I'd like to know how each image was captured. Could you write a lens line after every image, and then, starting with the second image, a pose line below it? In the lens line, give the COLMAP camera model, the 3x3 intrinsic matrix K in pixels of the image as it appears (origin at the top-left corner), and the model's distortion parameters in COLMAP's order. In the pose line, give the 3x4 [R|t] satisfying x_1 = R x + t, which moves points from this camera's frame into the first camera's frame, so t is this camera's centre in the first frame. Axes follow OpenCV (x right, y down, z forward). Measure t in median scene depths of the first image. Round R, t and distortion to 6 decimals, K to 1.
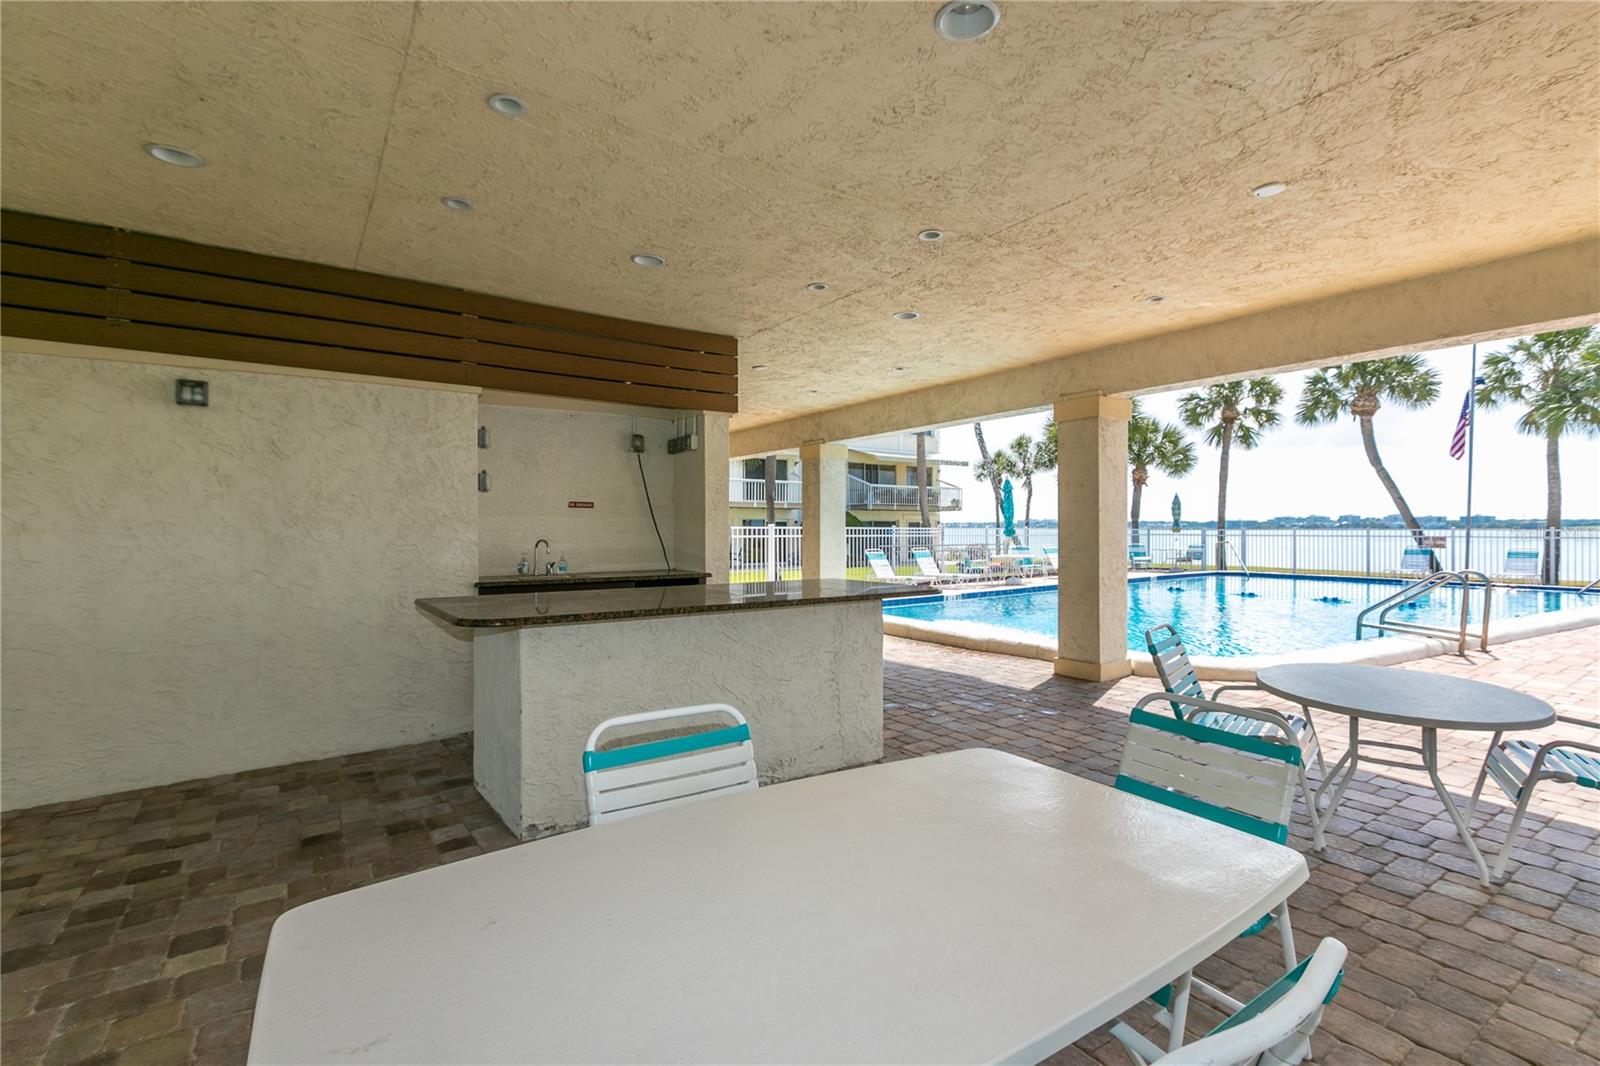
lens RADIAL K [[756.9, 0, 797.3], [0, 756.9, 525.2], [0, 0, 1]] dist [0.000686, -0.000144]
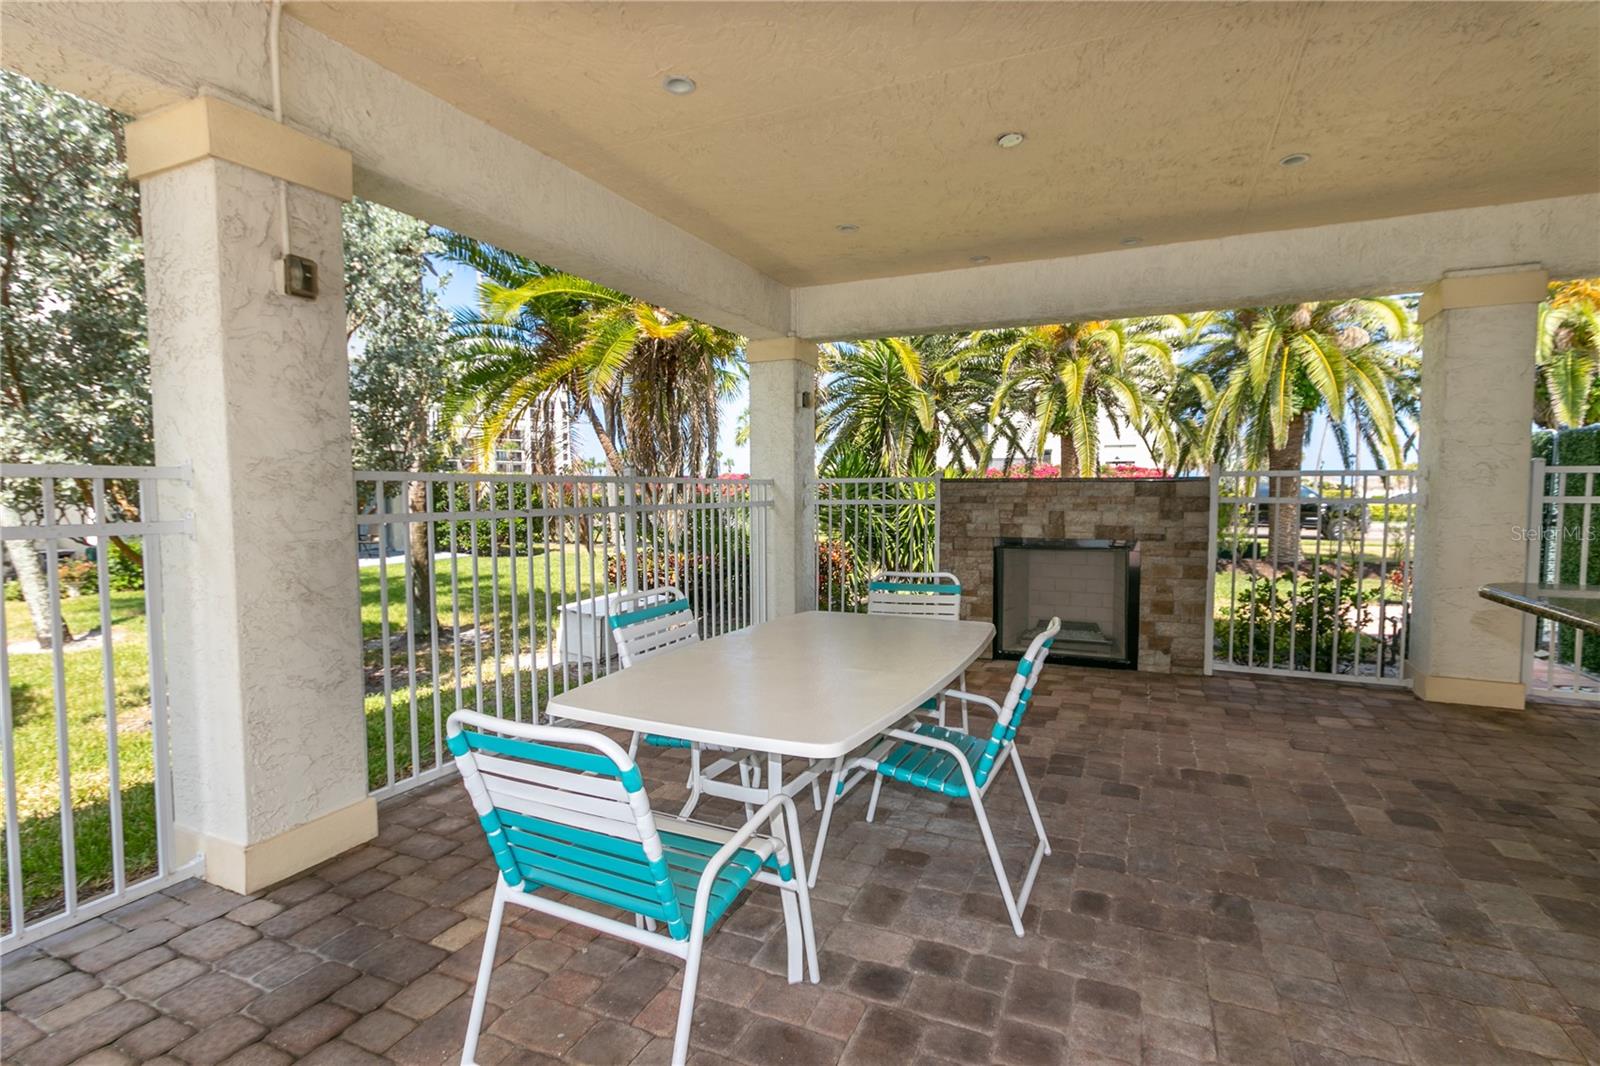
lens RADIAL K [[760.2, 0, 800.0], [0, 760.2, 533.0], [0, 0, 1]] dist [0.002682, -0.000884]
pose [[-0.860600, 0.032820, -0.508222, 0.329391], [0.005690, 0.998479, 0.054845, 0.021675], [0.509249, 0.044308, -0.859478, 0.825872]]
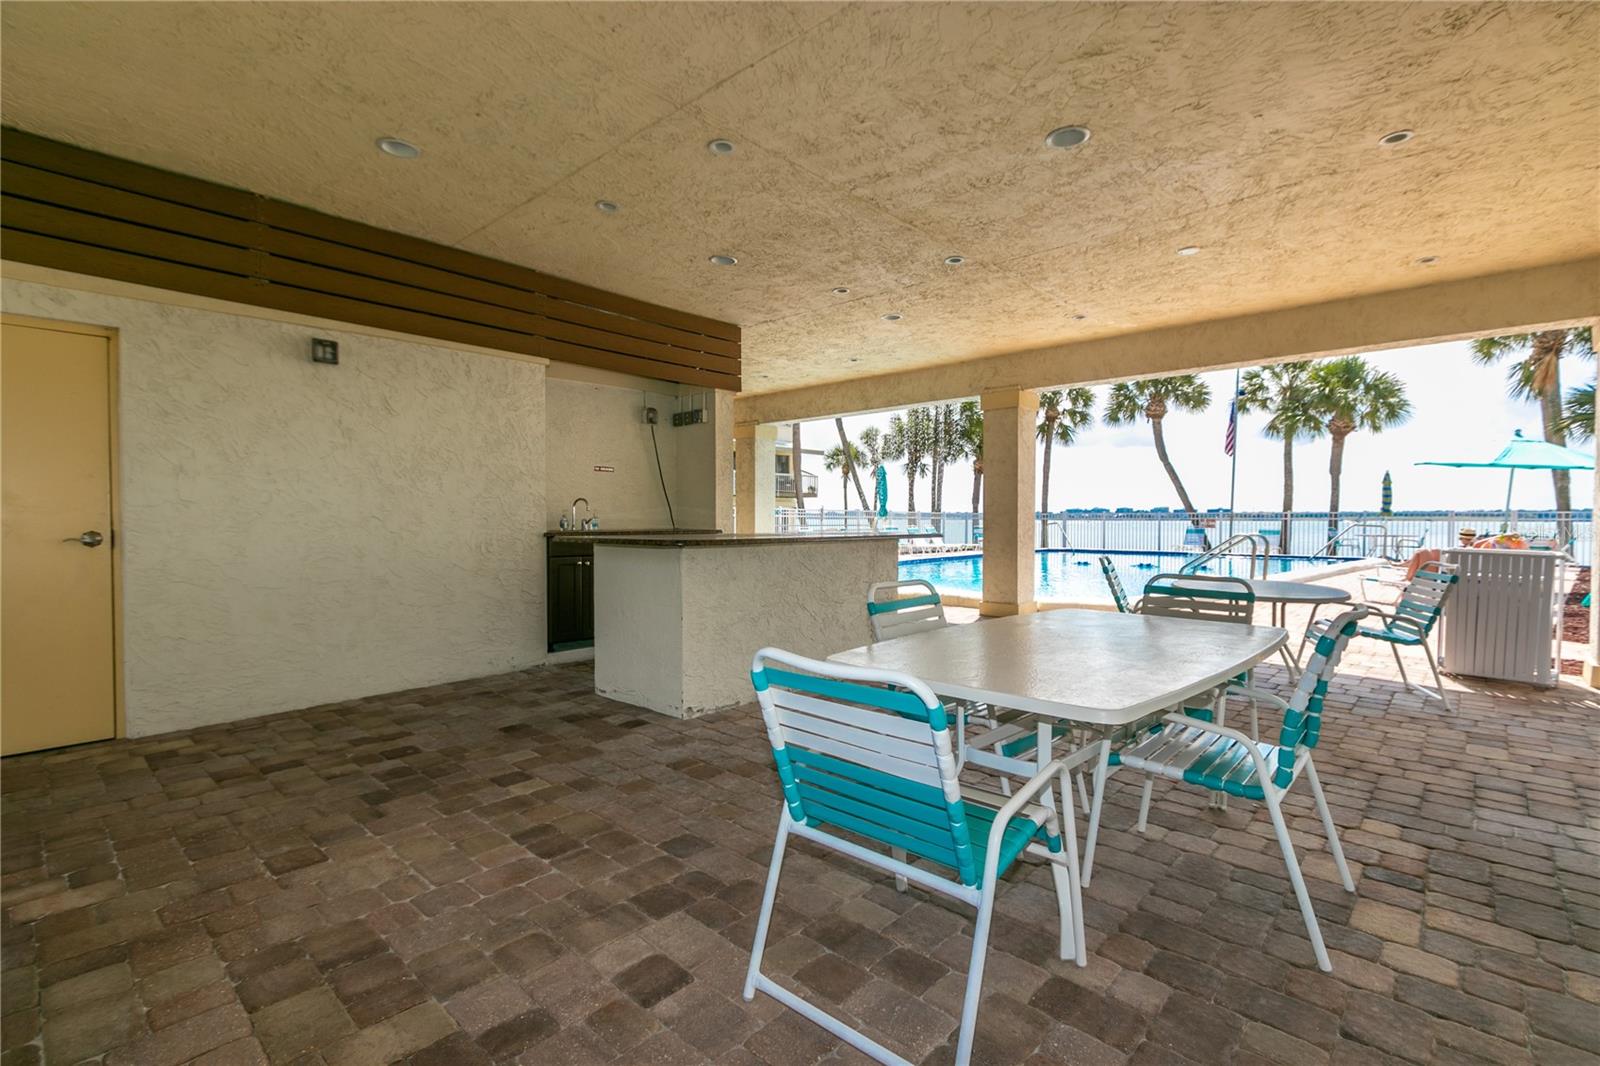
lens RADIAL K [[760.2, 0, 800.0], [0, 760.2, 533.0], [0, 0, 1]] dist [0.002682, -0.000884]
pose [[0.973831, -0.002311, 0.227262, -0.330706], [-0.002651, 0.999765, 0.021526, 0.053959], [-0.227258, -0.021565, 0.973596, -0.202348]]
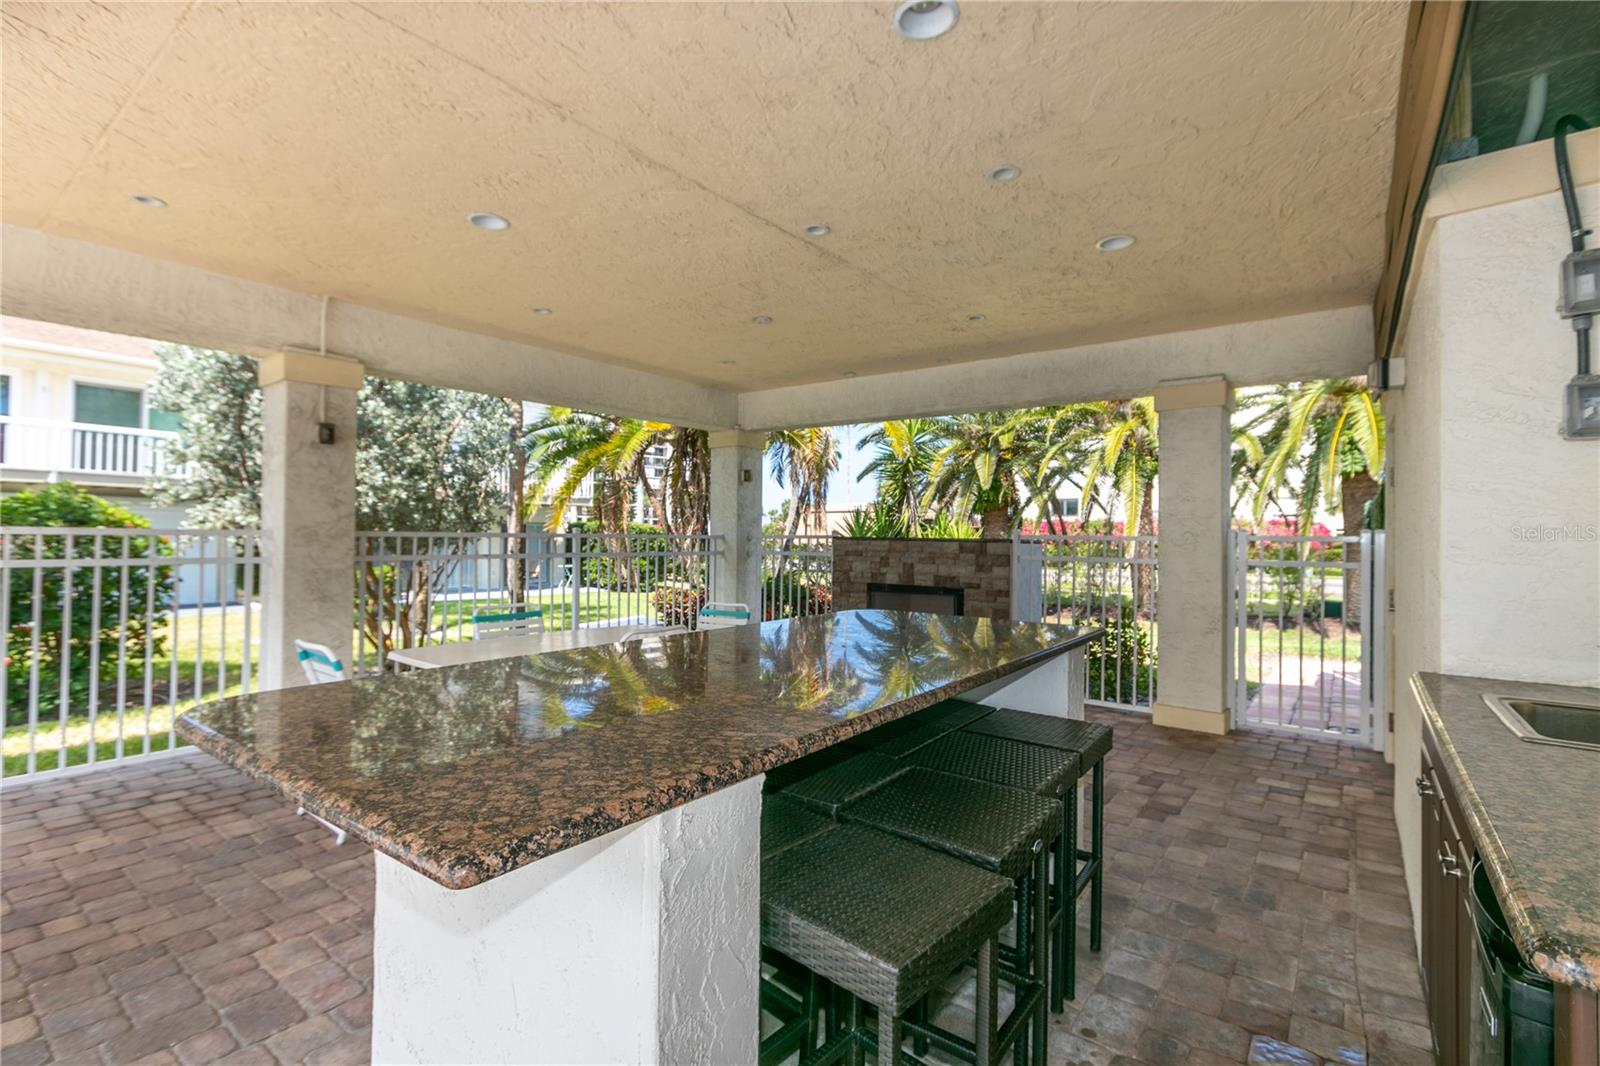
lens RADIAL K [[732.0, 0, 797.6], [0, 732.0, 529.8], [0, 0, 1]] dist [0.001138, -0.001182]
pose [[-0.951782, -0.012043, -0.306539, 0.029991], [-0.008970, 0.999894, -0.011434, 0.005434], [0.306644, -0.008133, -0.951789, 1.356117]]
